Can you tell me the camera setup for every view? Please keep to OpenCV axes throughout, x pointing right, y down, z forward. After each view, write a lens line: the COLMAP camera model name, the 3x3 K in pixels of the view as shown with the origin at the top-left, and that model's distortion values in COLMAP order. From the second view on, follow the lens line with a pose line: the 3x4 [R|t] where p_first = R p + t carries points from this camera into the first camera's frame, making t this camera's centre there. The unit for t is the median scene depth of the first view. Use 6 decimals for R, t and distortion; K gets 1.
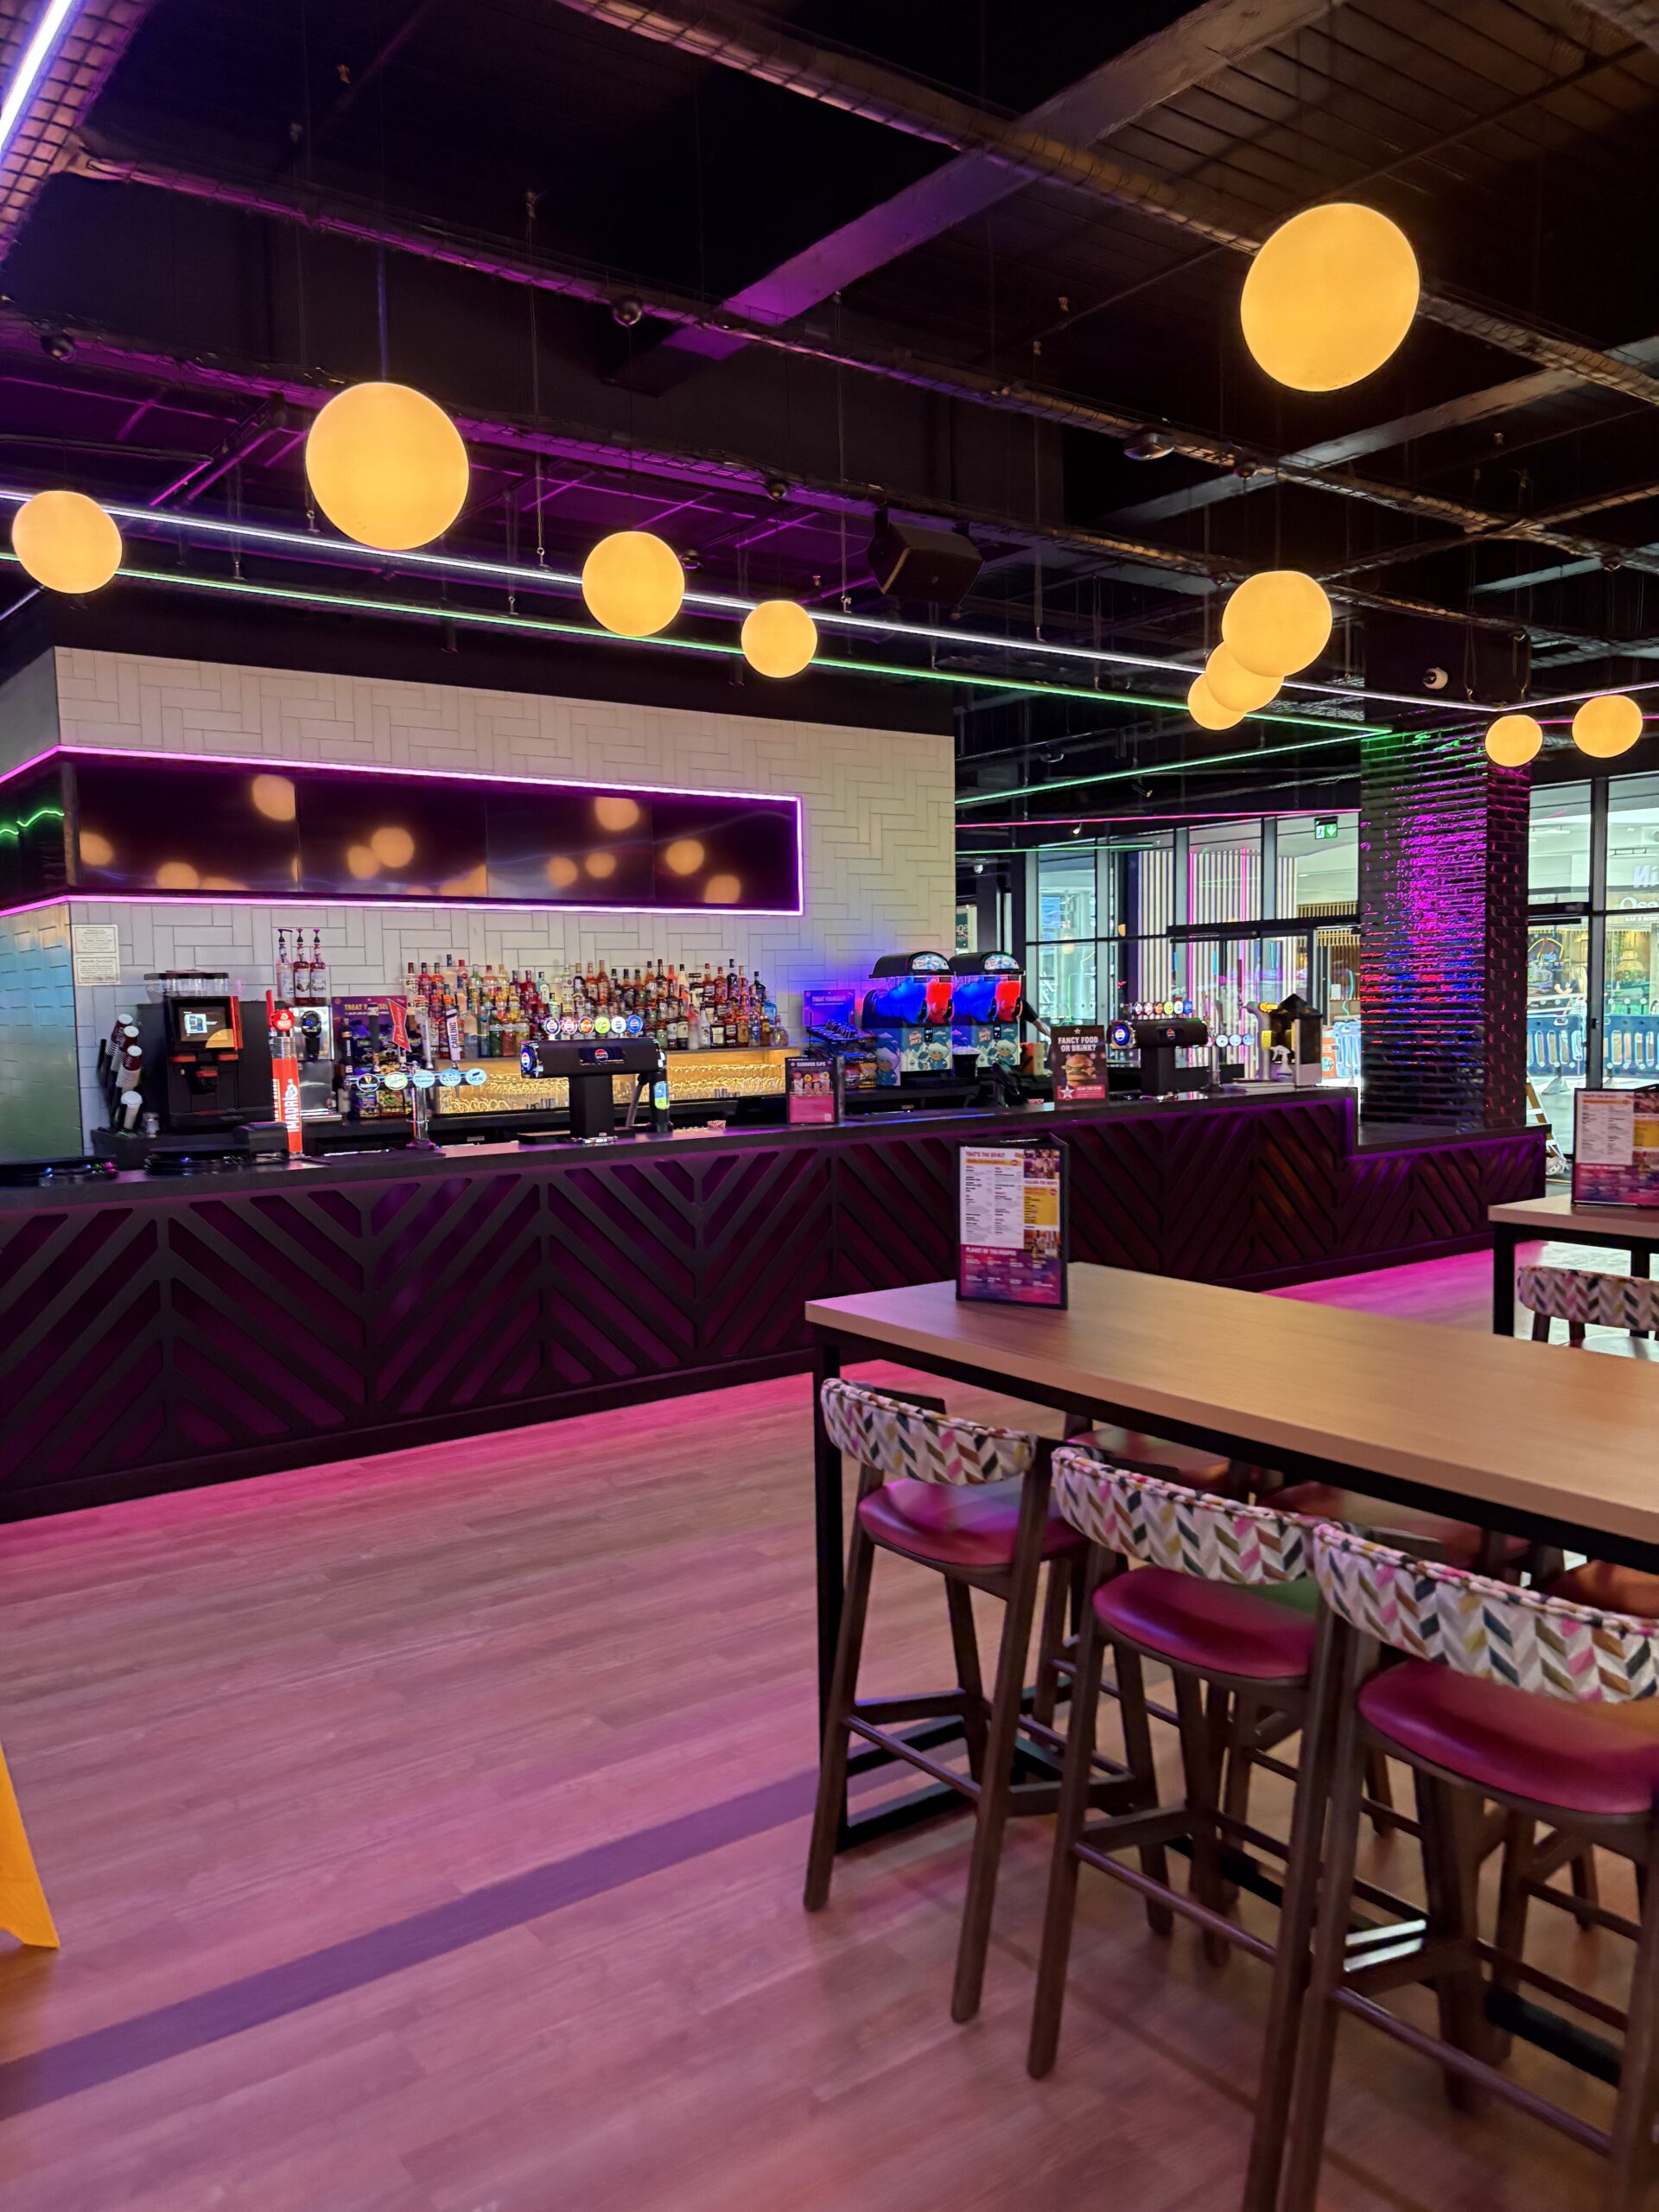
lens RADIAL K [[1696.0, 0, 808.7], [0, 1696.0, 1118.2], [0, 0, 1]] dist [0.043002, -0.014664]
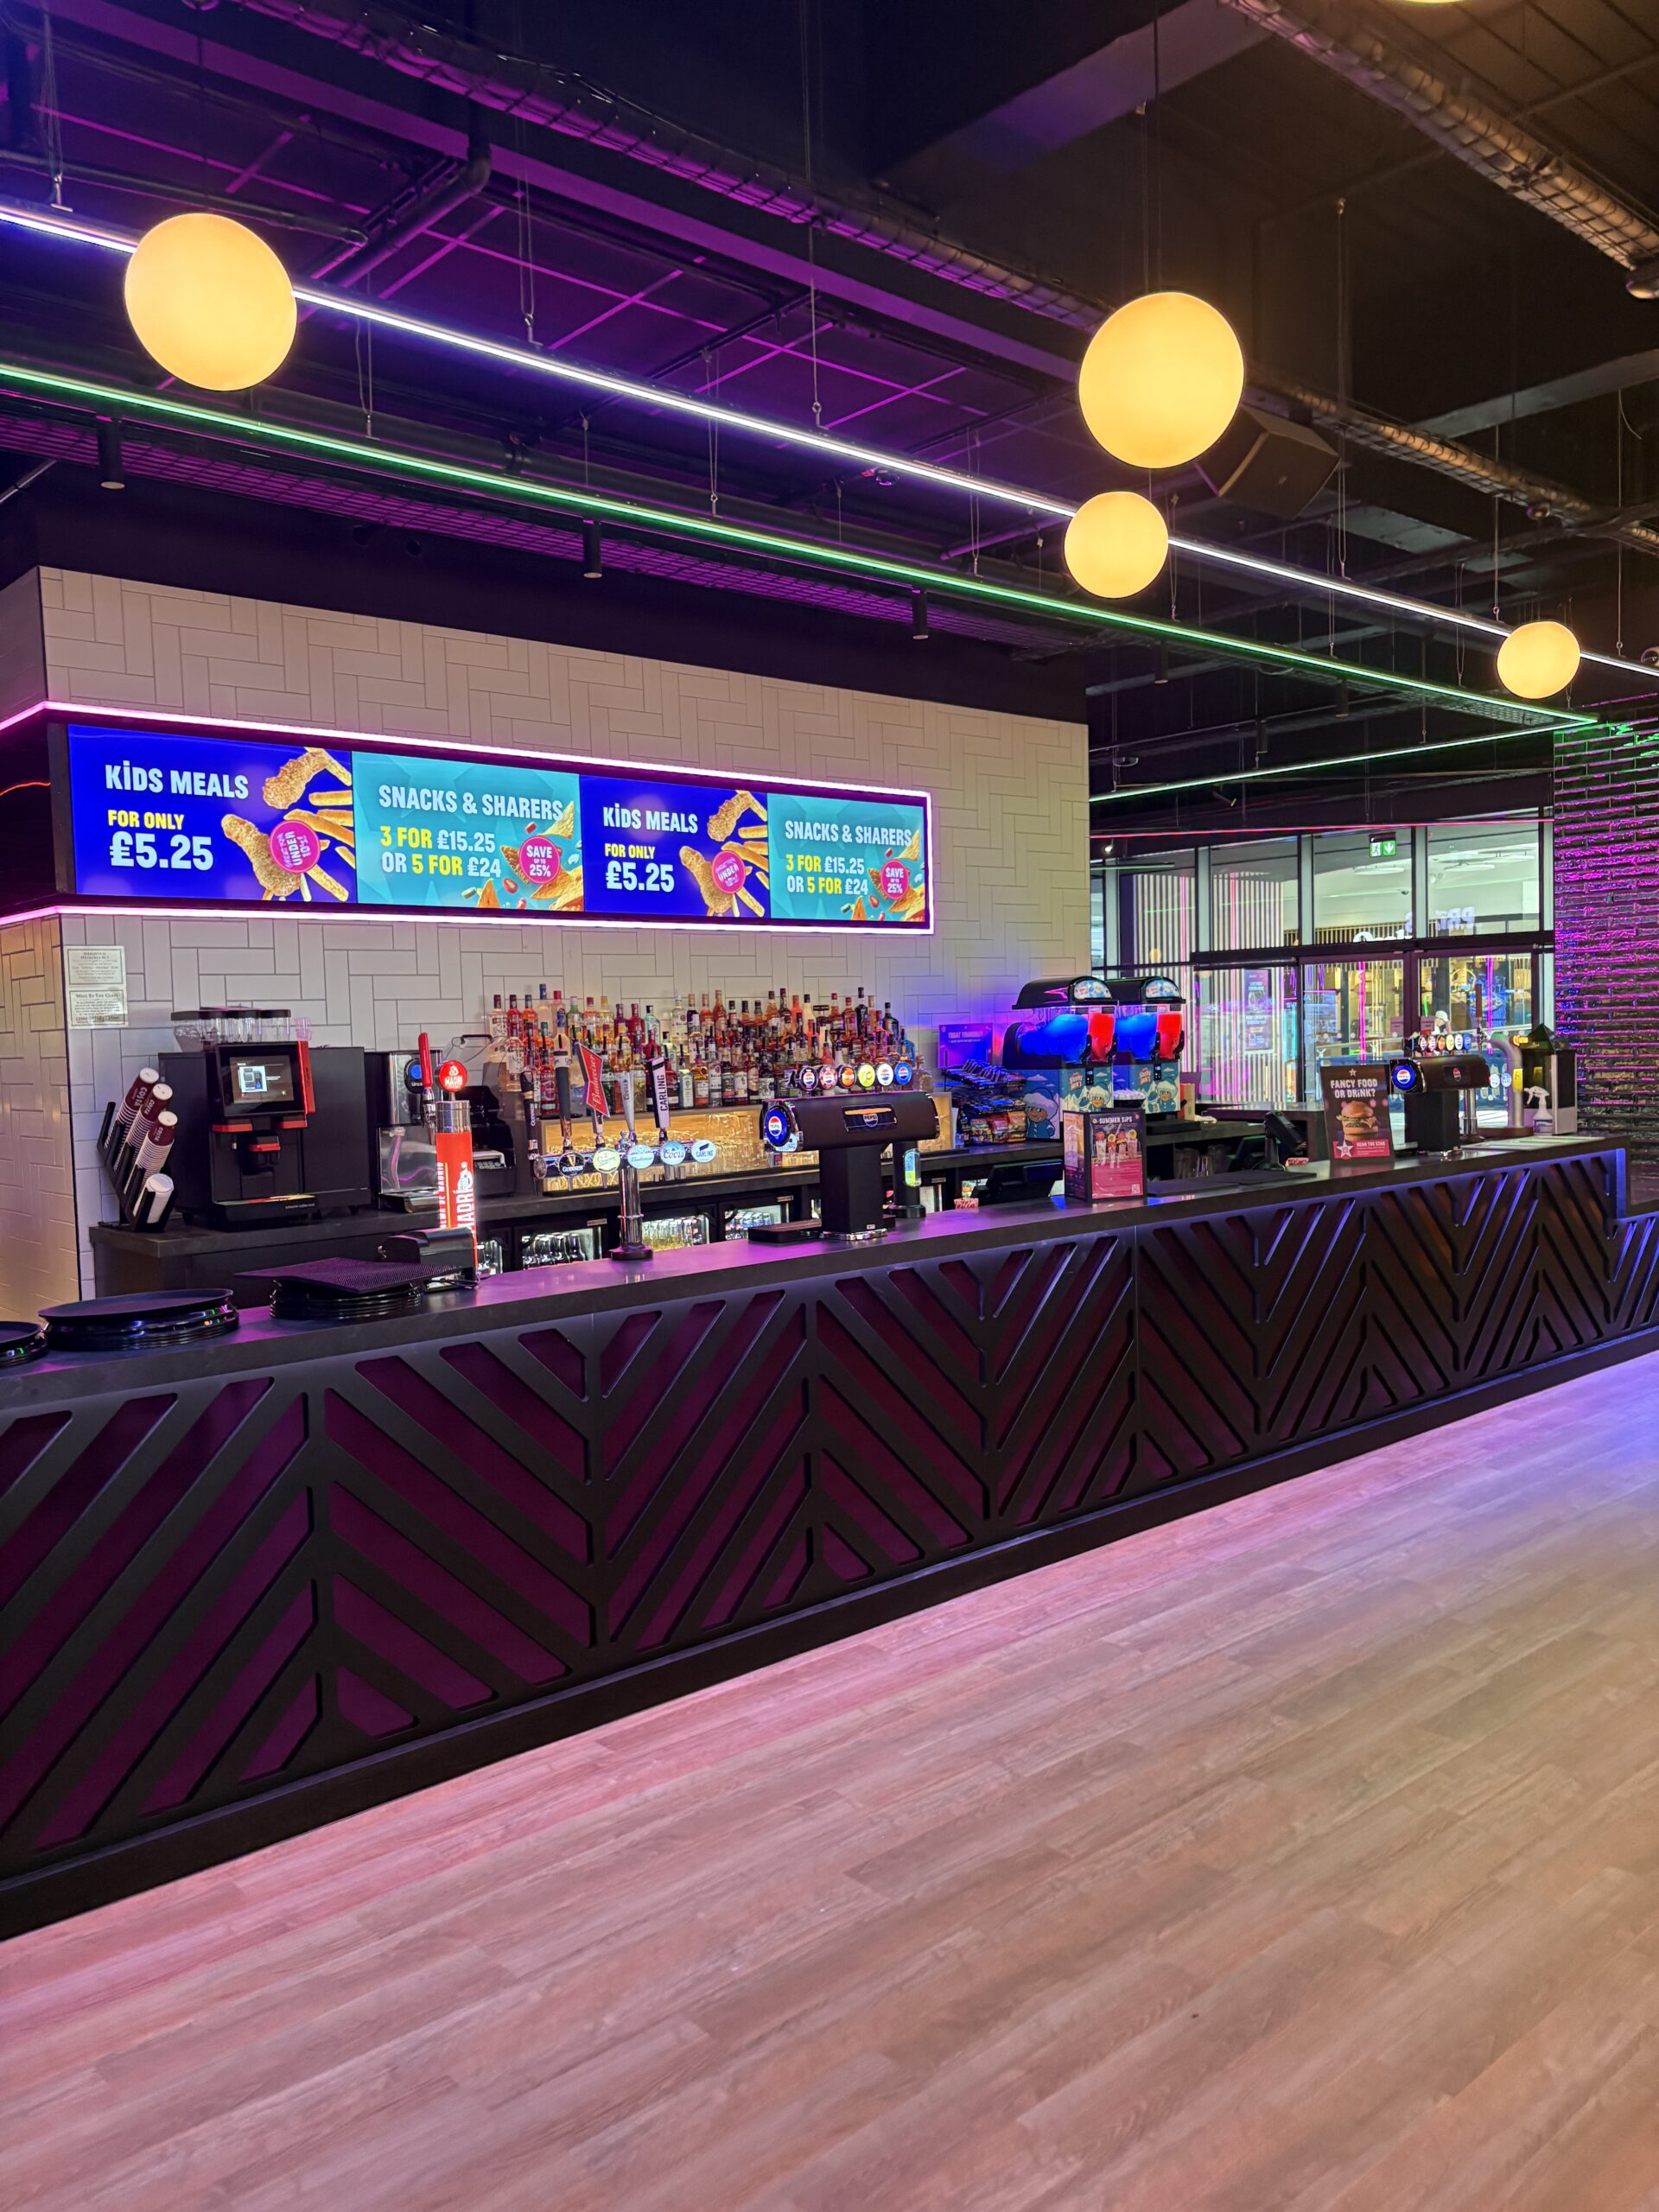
lens RADIAL K [[1696.0, 0, 851.4], [0, 1696.0, 1102.6], [0, 0, 1]] dist [0.043002, -0.014664]
pose [[0.994385, -0.014374, 0.104840, -0.145757], [0.017404, 0.999455, -0.028044, -0.016651], [-0.104380, 0.029711, 0.994094, 0.201236]]
